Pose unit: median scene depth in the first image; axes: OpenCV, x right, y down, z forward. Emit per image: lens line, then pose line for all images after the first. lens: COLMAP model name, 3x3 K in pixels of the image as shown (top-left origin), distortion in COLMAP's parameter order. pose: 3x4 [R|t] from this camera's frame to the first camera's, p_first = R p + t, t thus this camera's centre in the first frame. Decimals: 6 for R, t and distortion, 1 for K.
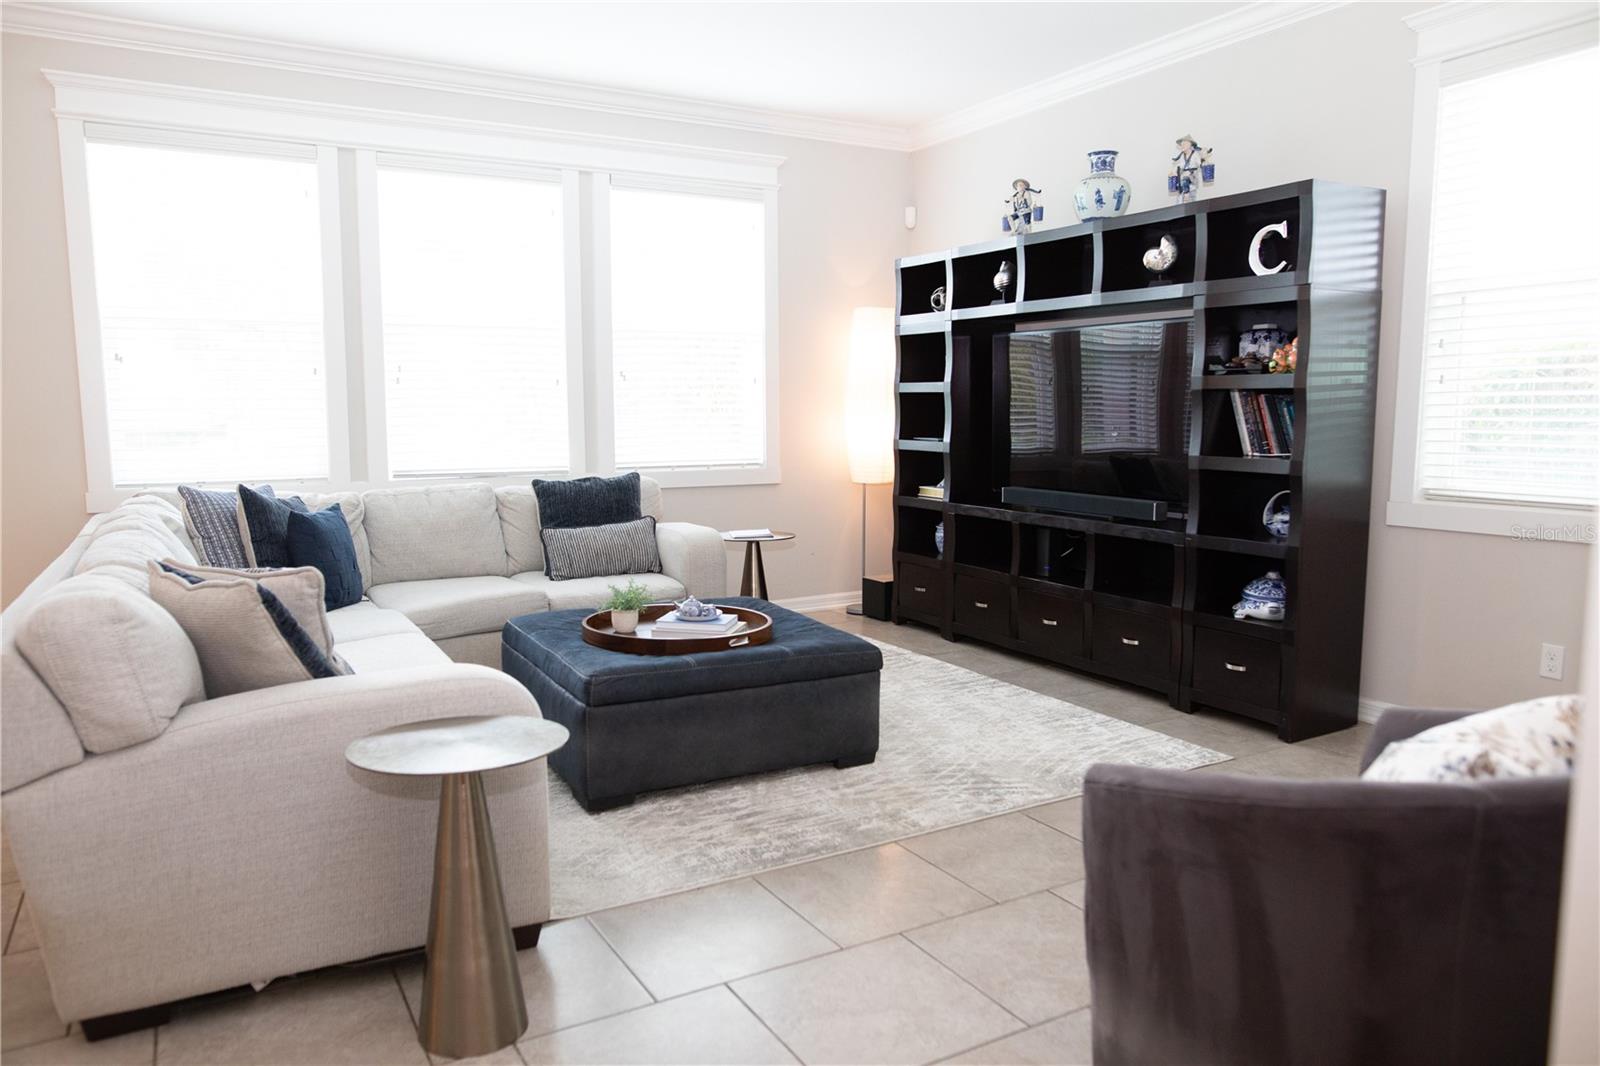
lens RADIAL K [[1099.1, 0, 796.7], [0, 1099.1, 537.3], [0, 0, 1]] dist [-0.055940, 0.052747]
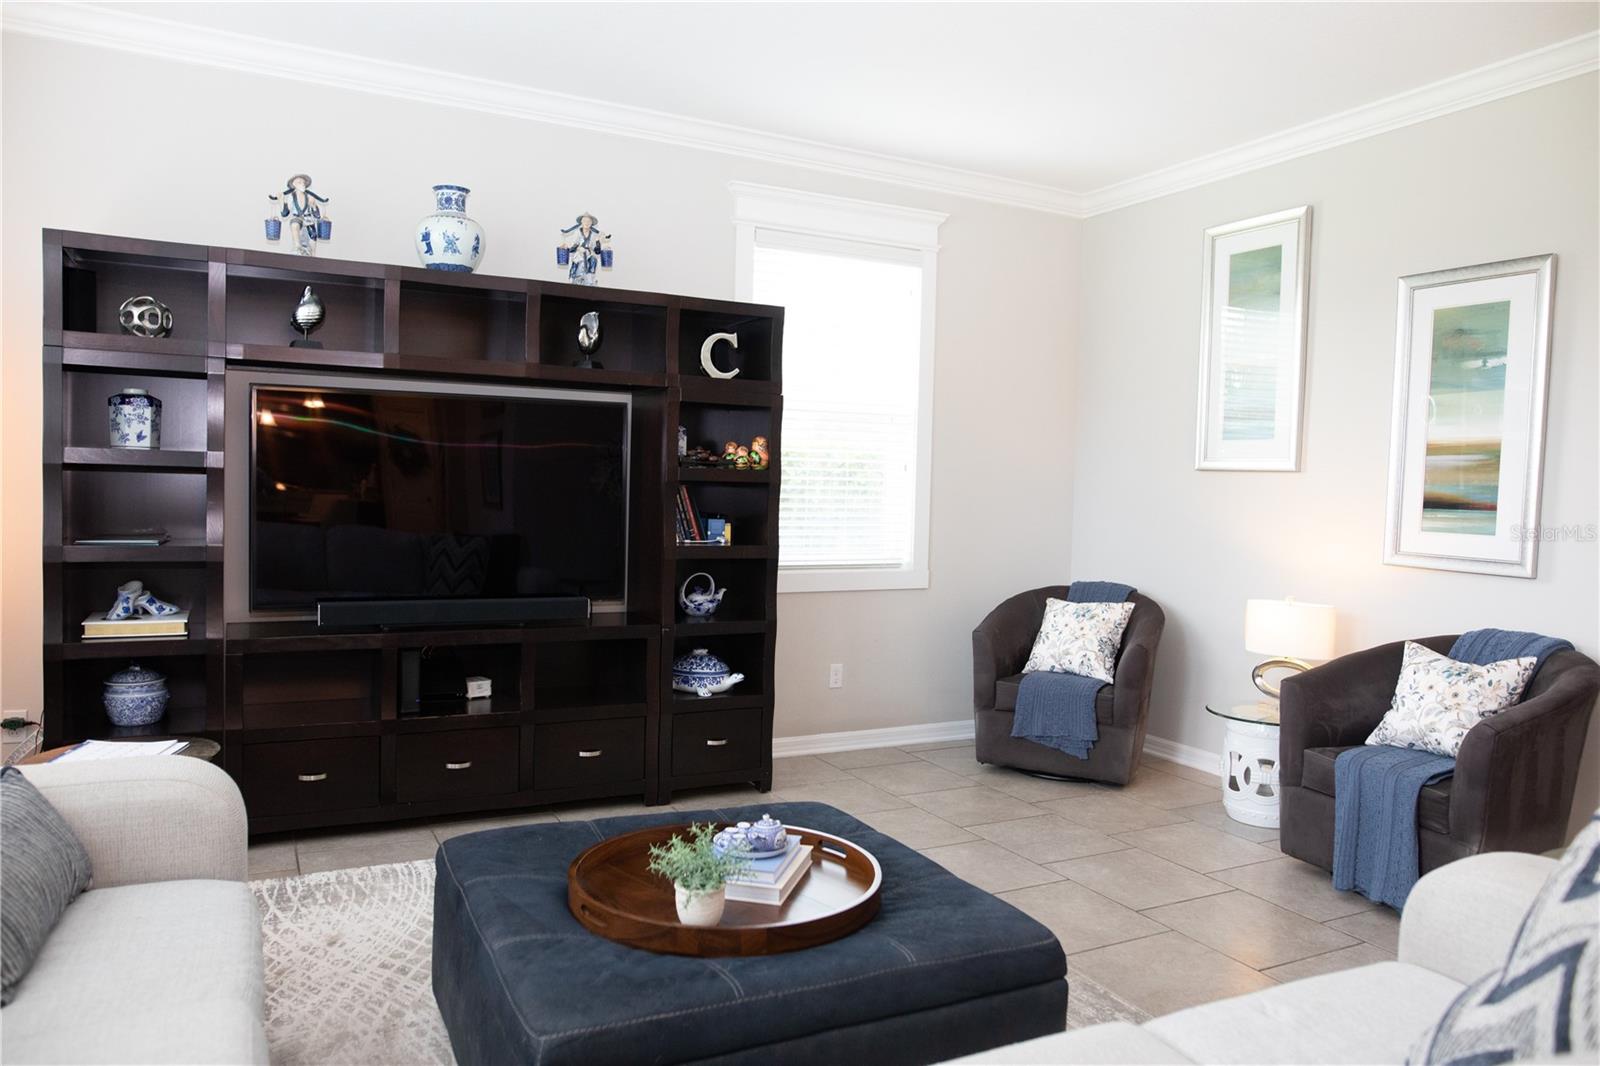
lens RADIAL K [[1099.1, 0, 796.7], [0, 1099.1, 537.3], [0, 0, 1]] dist [-0.055940, 0.052747]
pose [[0.061050, -0.058537, 0.996417, -0.628510], [0.086965, 0.994795, 0.053113, -0.126225], [-0.994339, 0.083410, 0.065822, 0.813617]]
